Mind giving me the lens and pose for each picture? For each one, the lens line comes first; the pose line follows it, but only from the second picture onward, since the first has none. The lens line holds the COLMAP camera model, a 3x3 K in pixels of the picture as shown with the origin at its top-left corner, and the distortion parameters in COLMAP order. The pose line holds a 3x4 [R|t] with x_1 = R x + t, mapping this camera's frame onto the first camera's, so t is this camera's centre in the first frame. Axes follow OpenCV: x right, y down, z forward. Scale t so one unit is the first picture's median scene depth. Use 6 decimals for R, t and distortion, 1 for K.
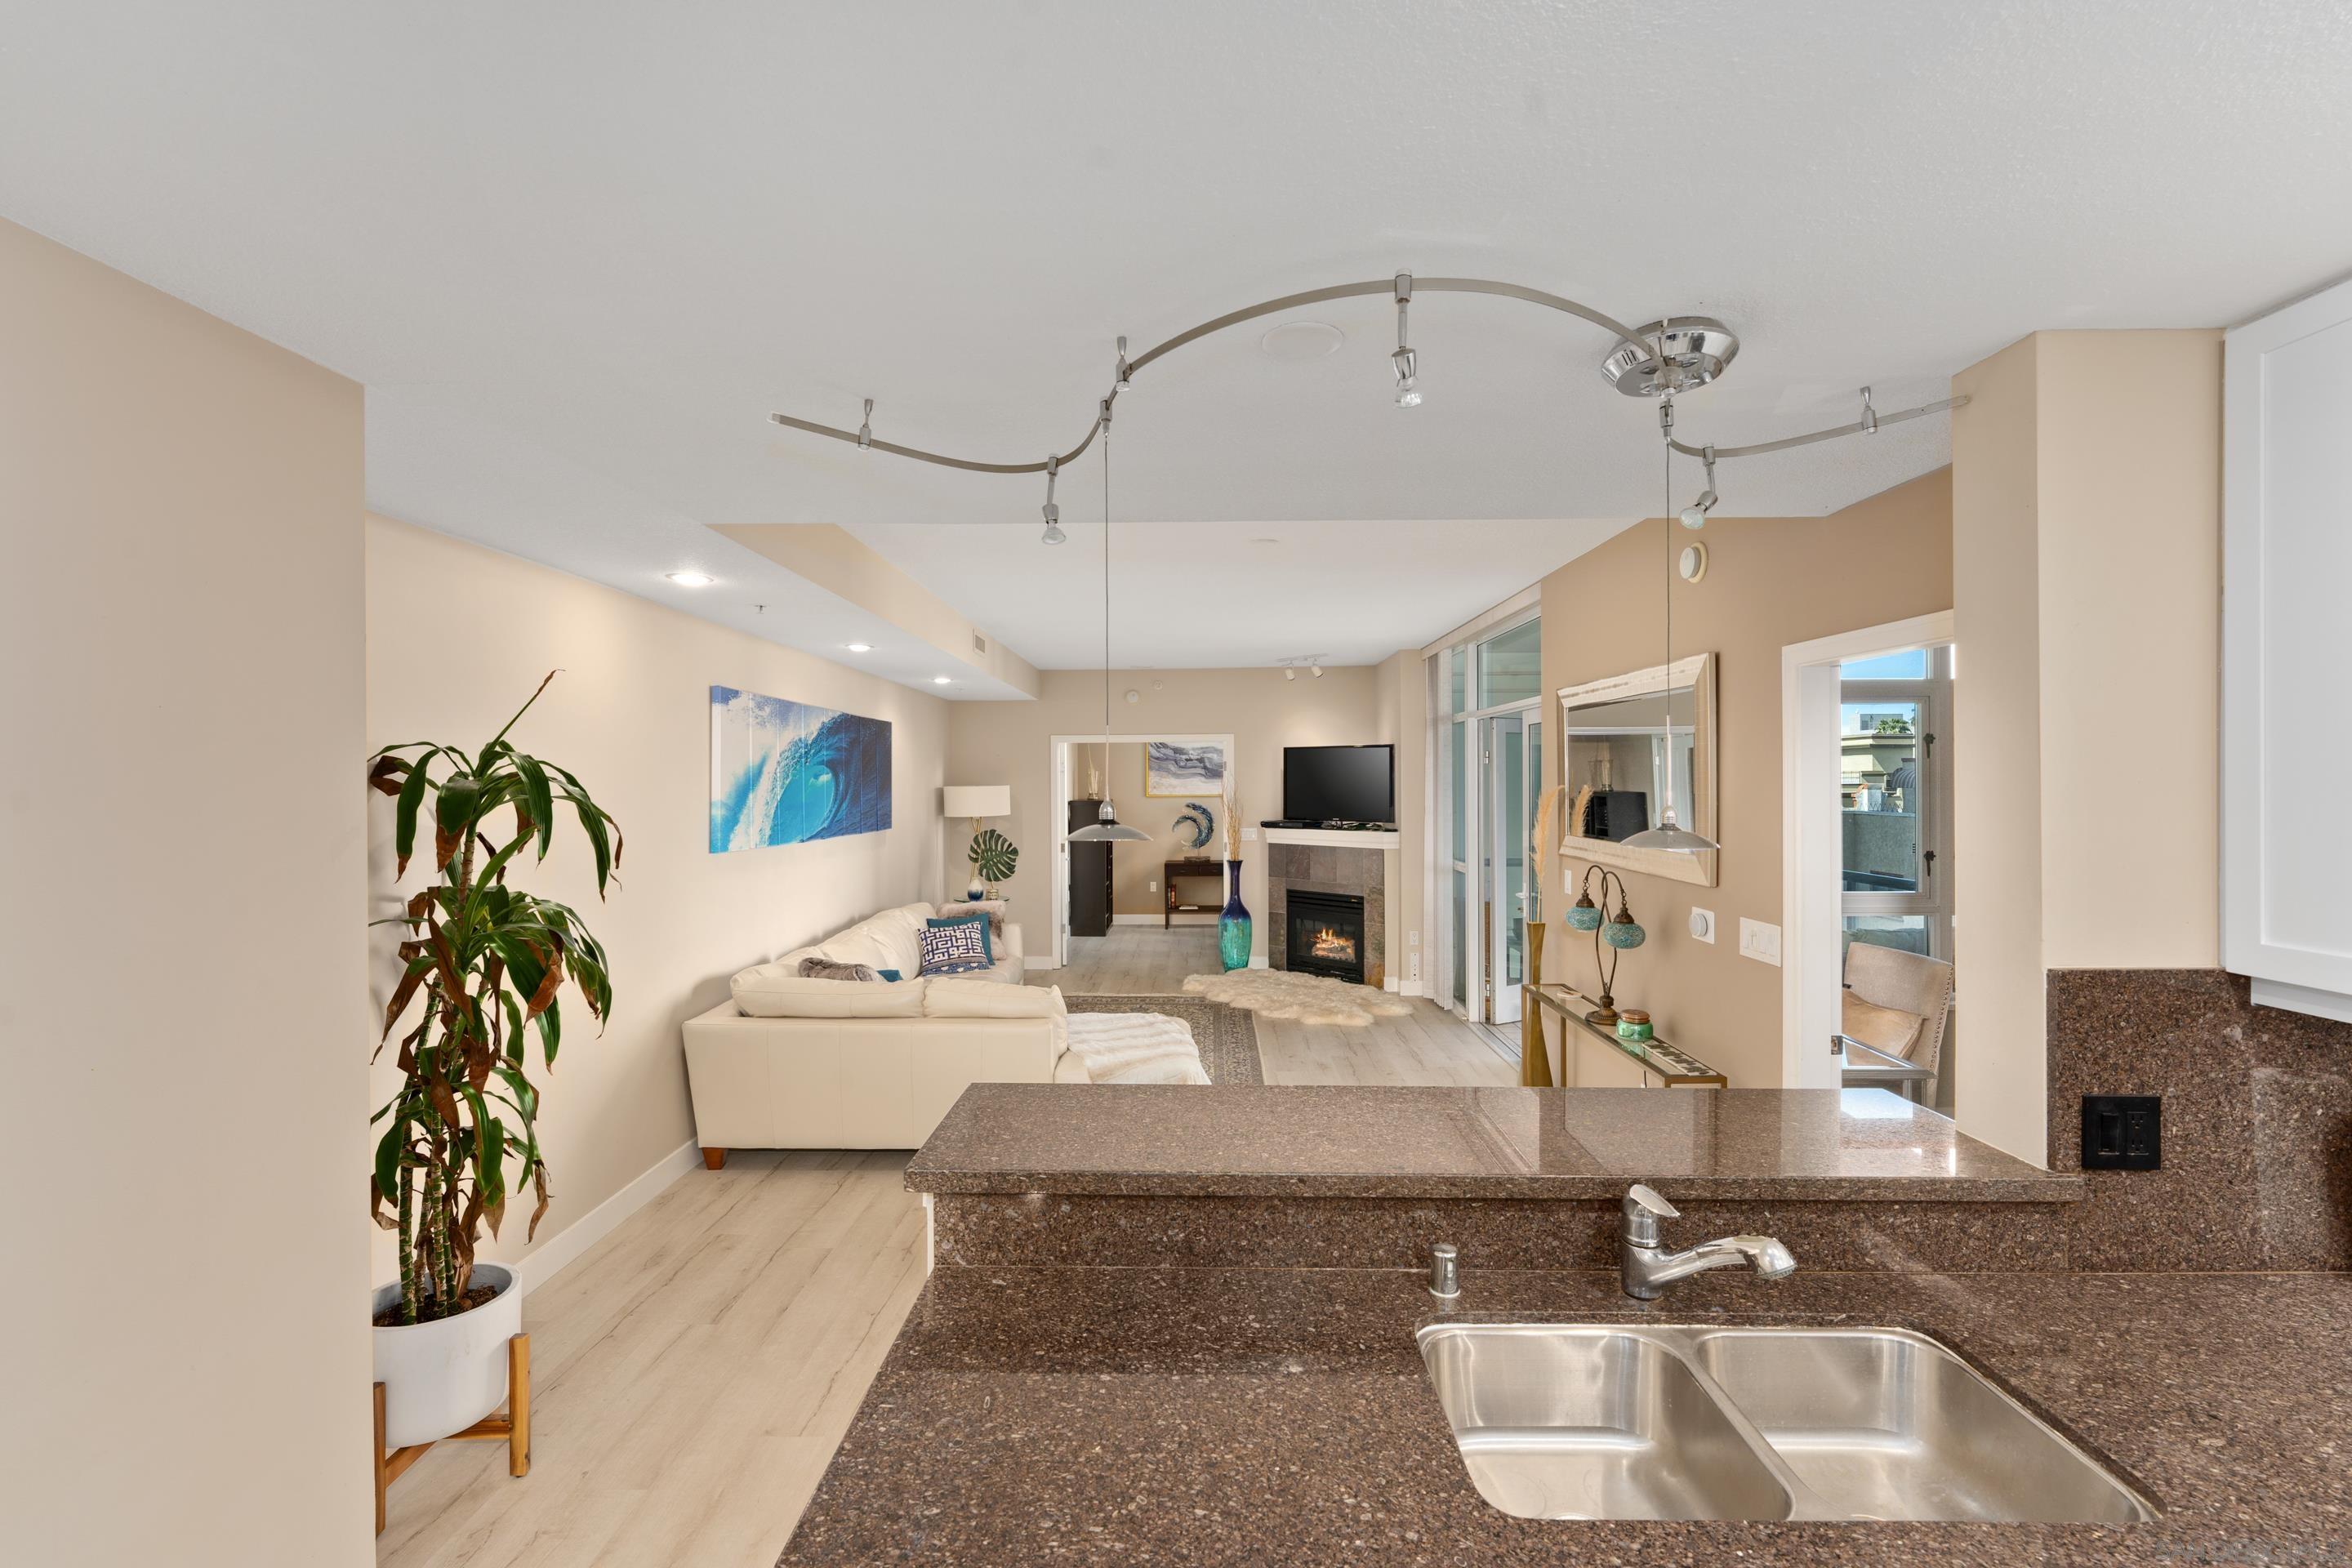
lens RADIAL K [[992.9, 0, 1181.8], [0, 992.9, 789.4], [0, 0, 1]] dist [-0.004354, 0.000043]
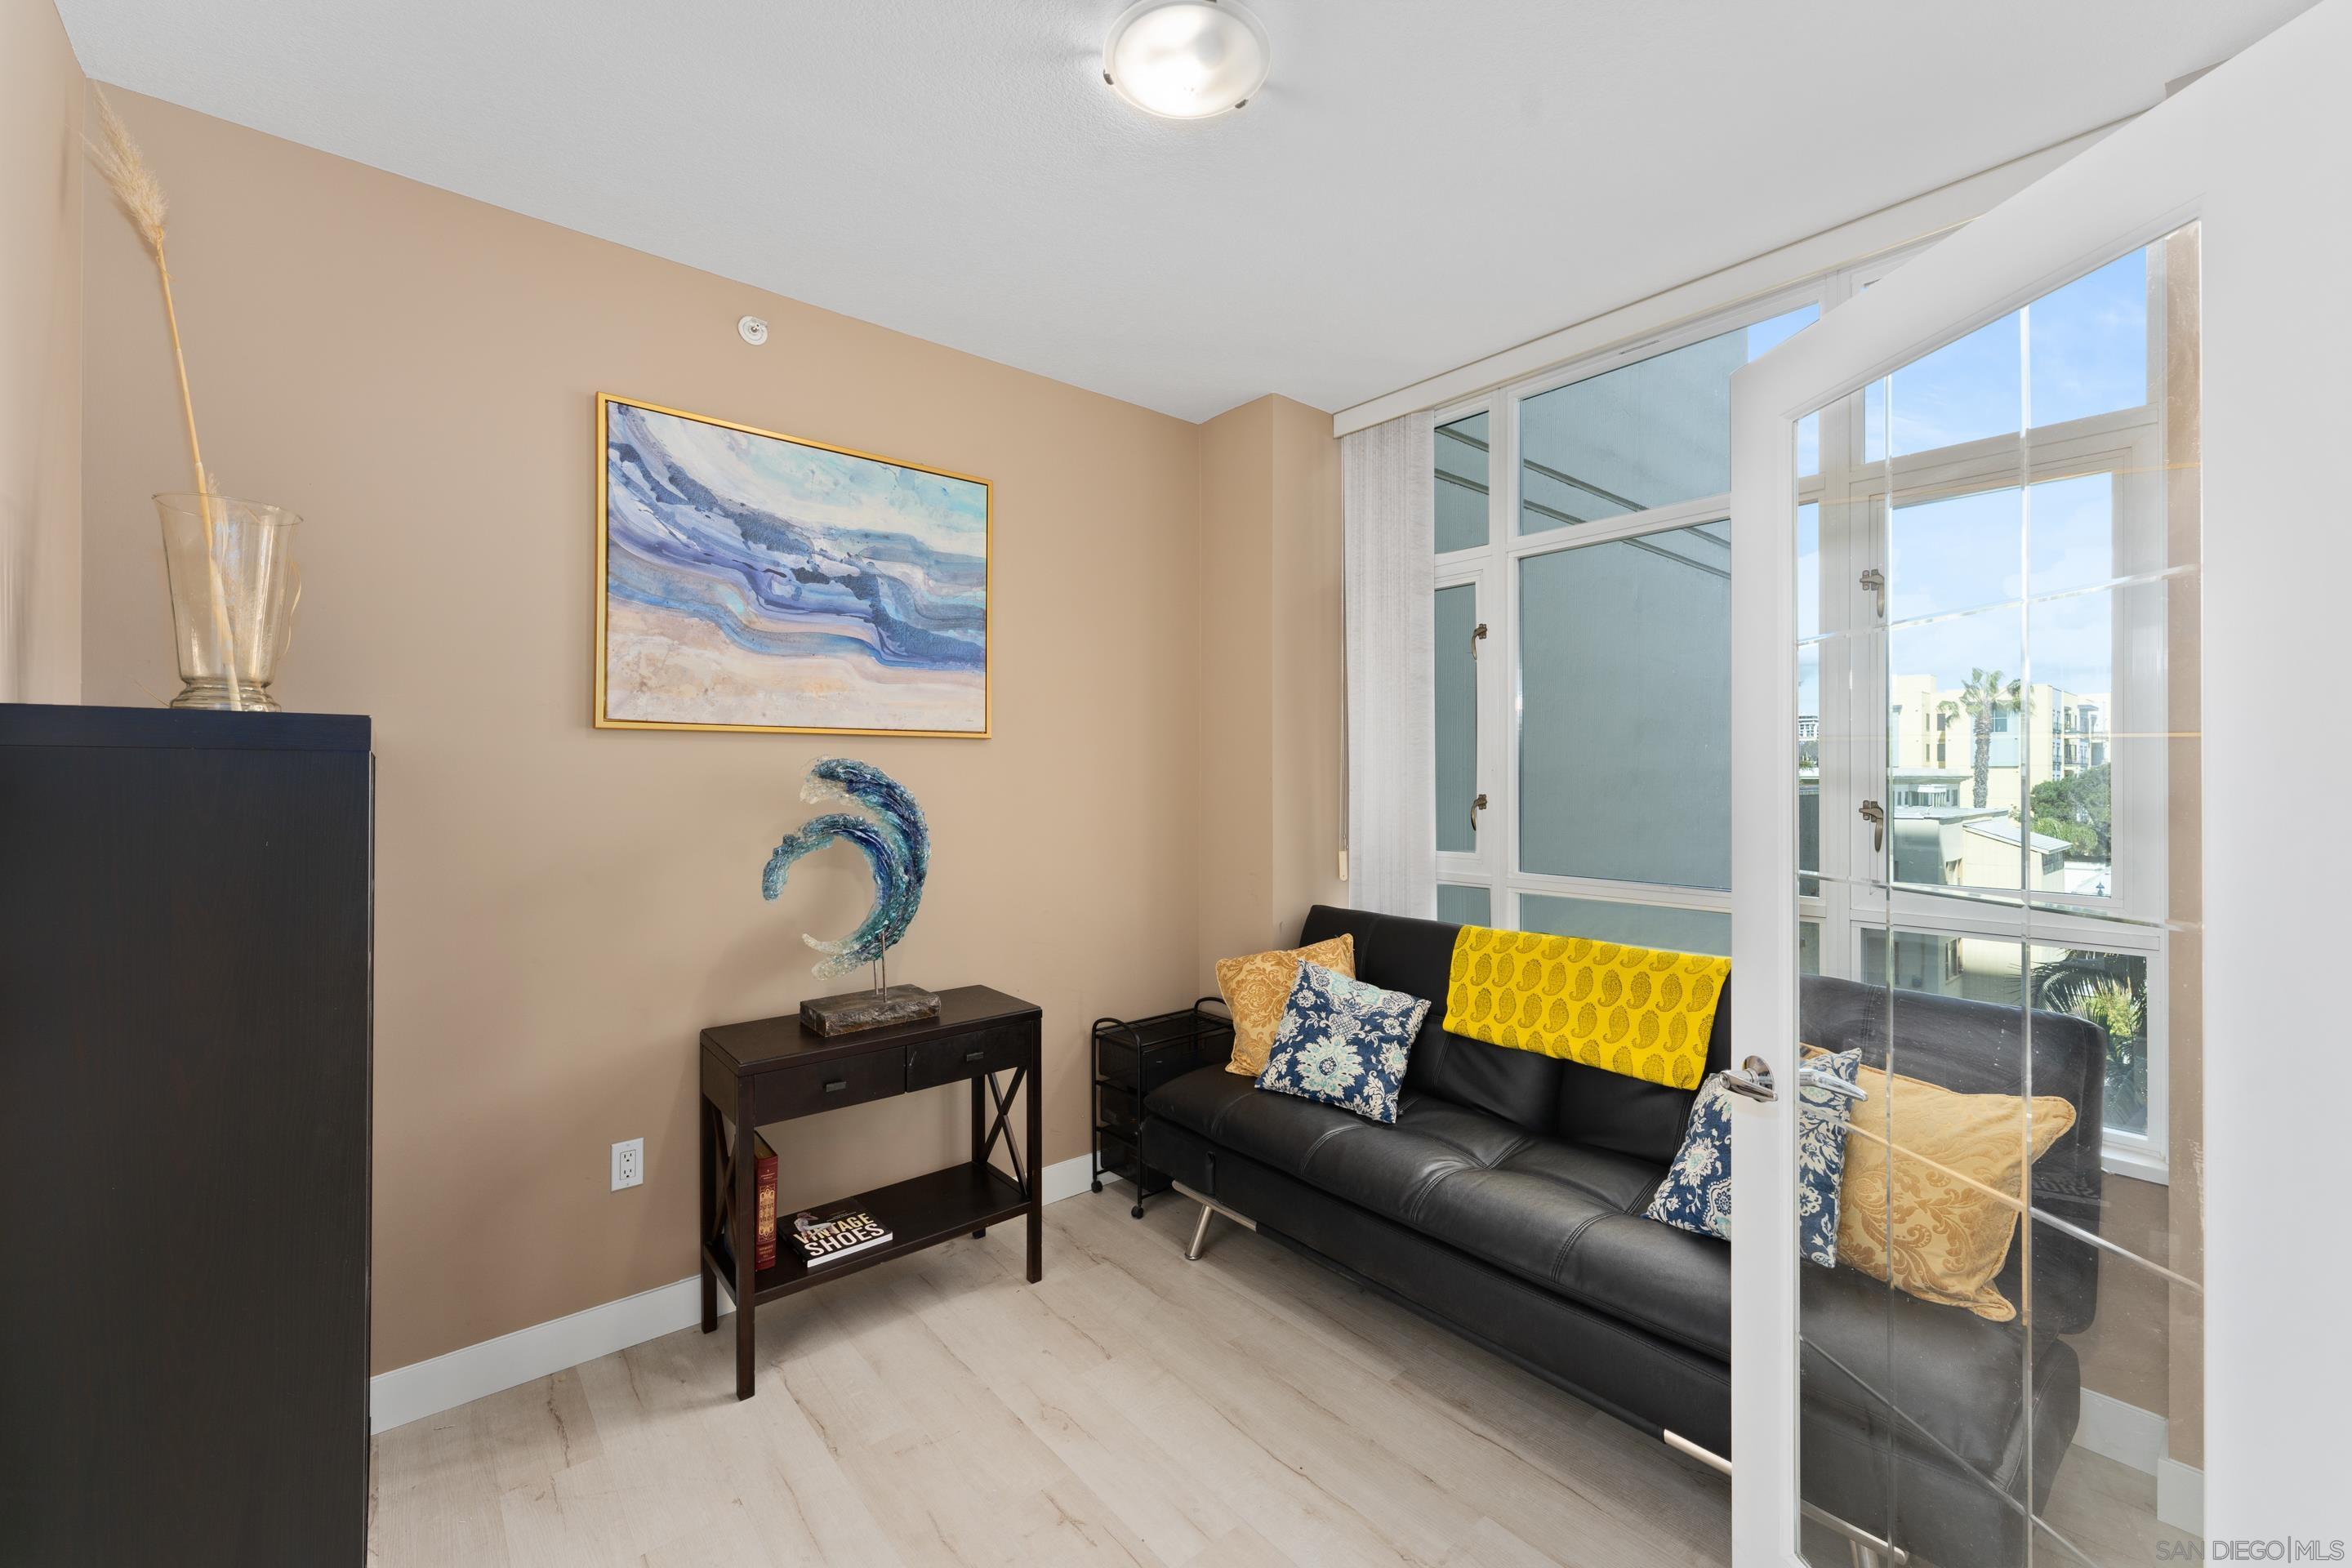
lens RADIAL K [[948.2, 0, 1185.8], [0, 948.2, 777.5], [0, 0, 1]] dist [-0.000426, -0.000963]
pose [[0.752891, 0.003487, 0.658136, -0.138908], [-0.000880, 0.999990, -0.004292, 0.035135], [-0.658144, 0.002652, 0.752887, 1.493216]]
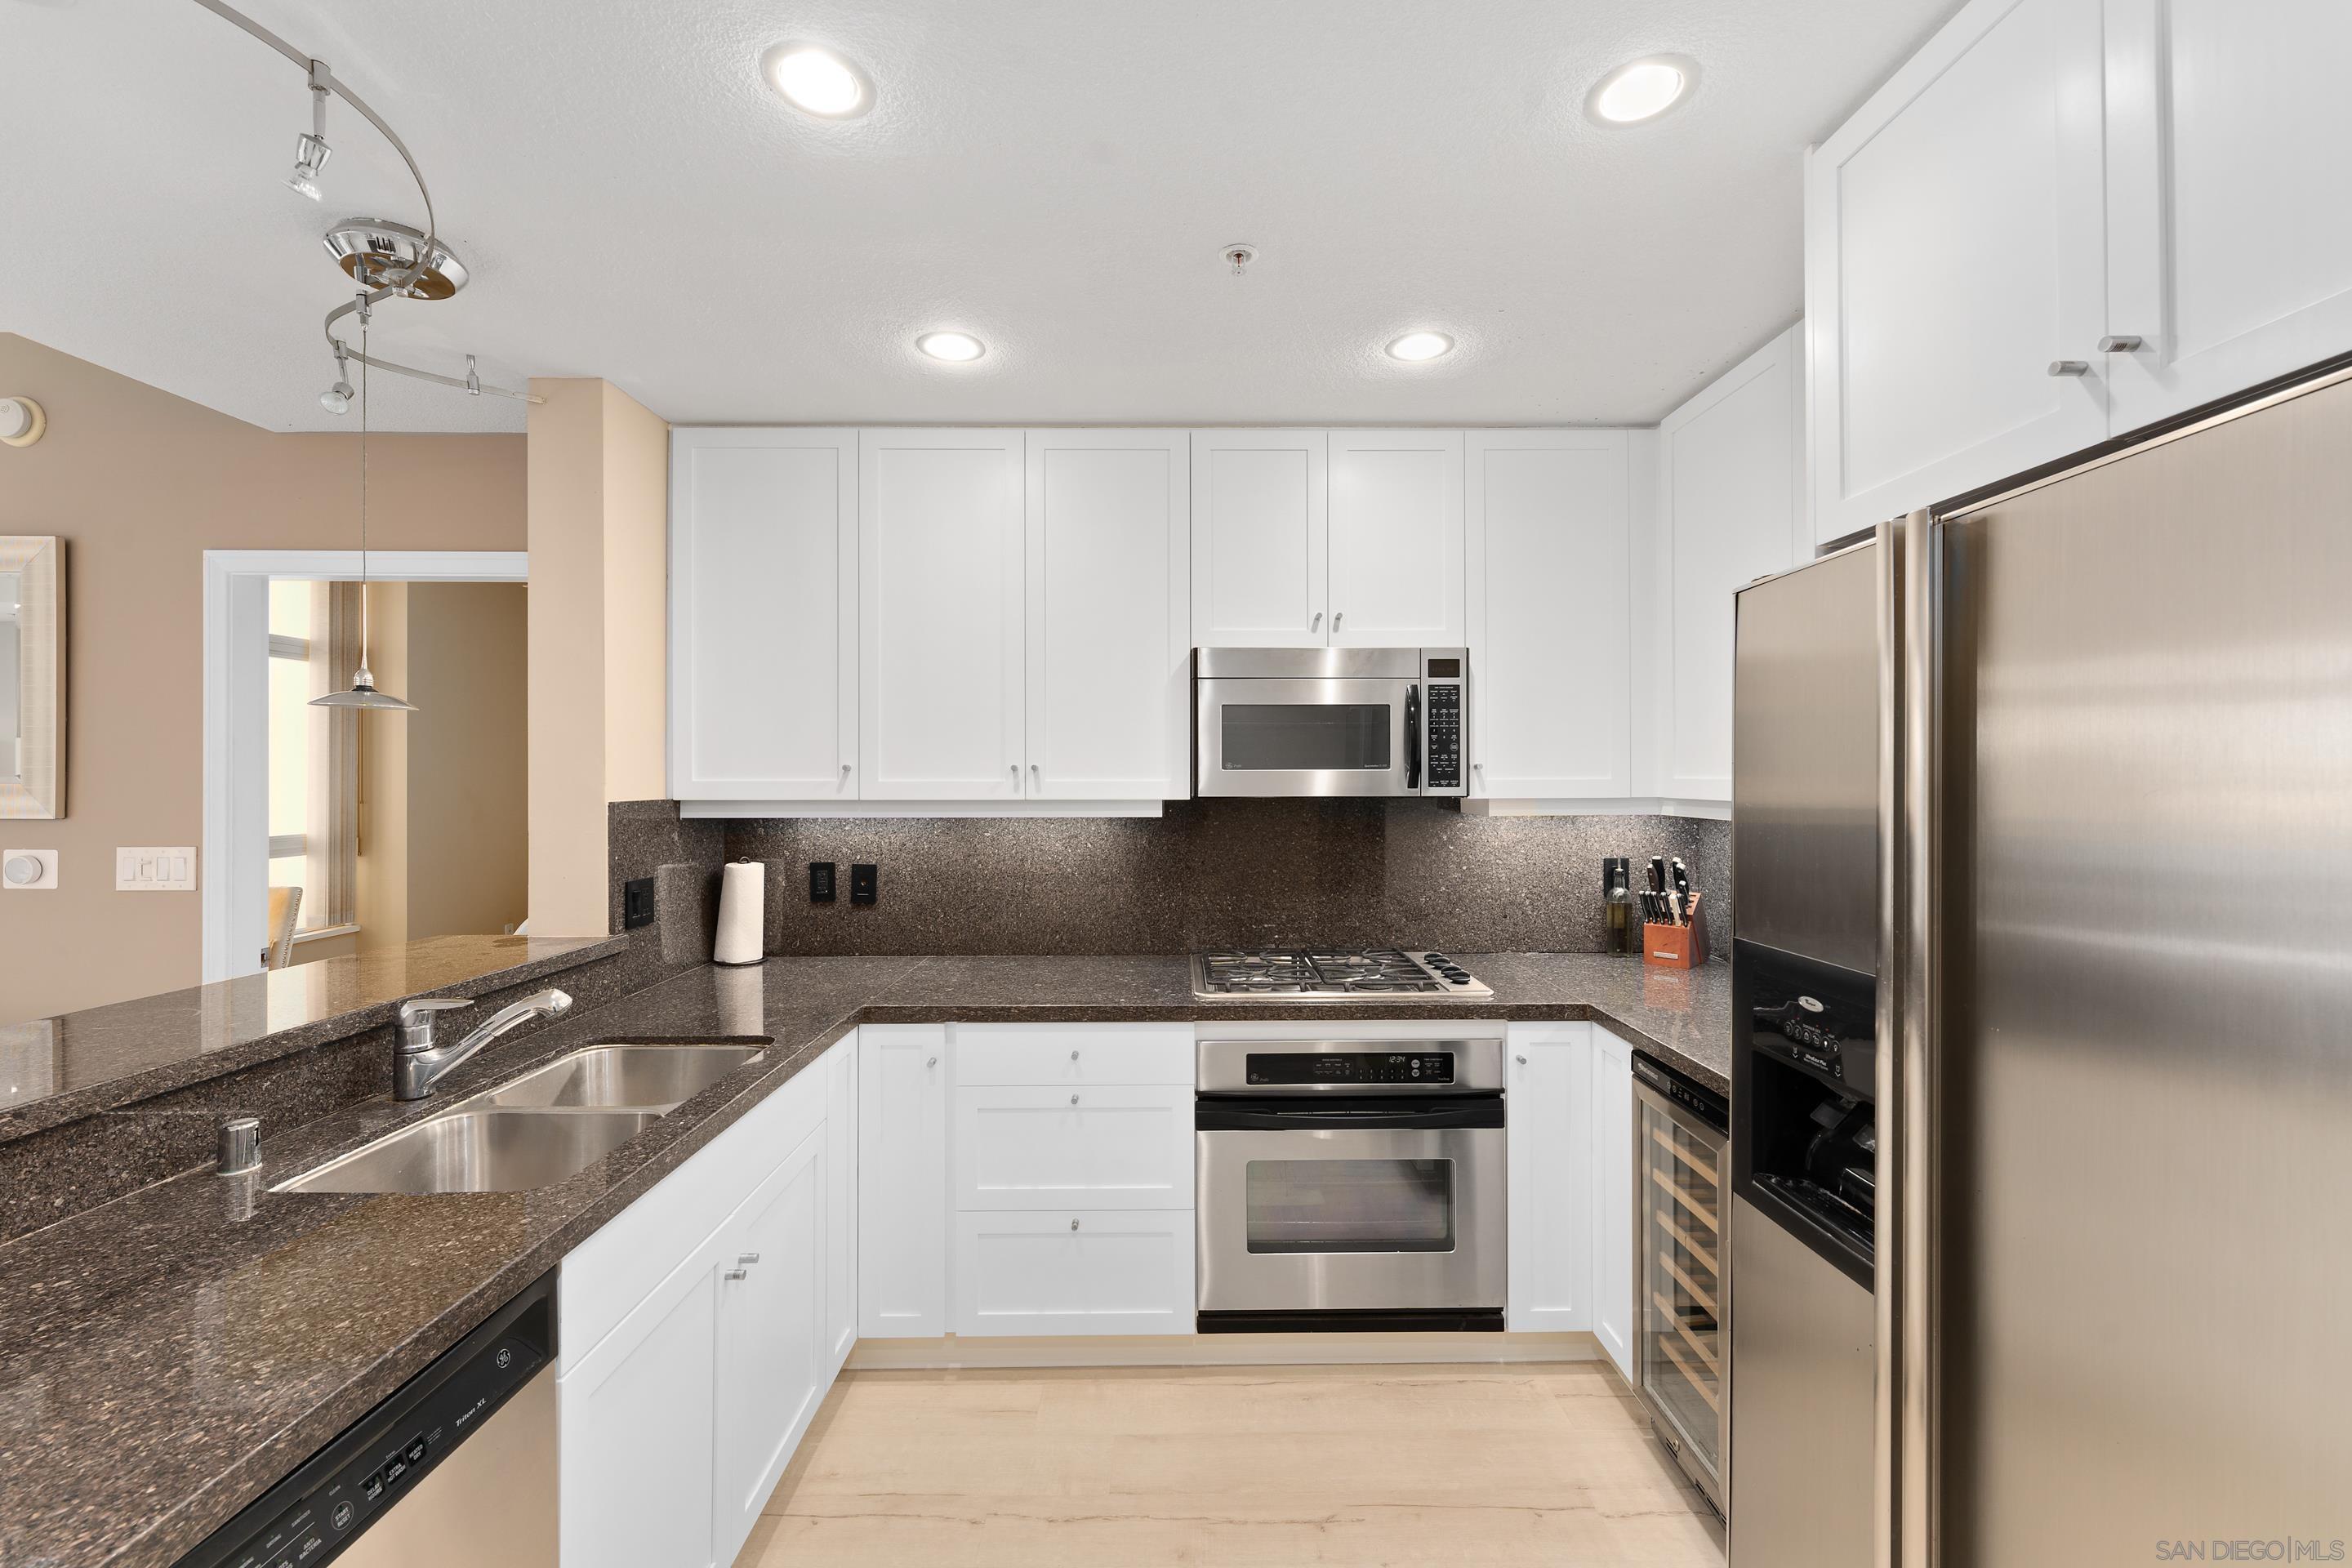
lens RADIAL K [[948.2, 0, 1187.0], [0, 948.2, 770.9], [0, 0, 1]] dist [-0.000426, -0.000963]
pose [[-0.027475, 0.008100, 0.999590, -0.156352], [0.010575, 0.999914, -0.007812, 0.040735], [-0.999567, 0.010356, -0.027558, 0.041465]]
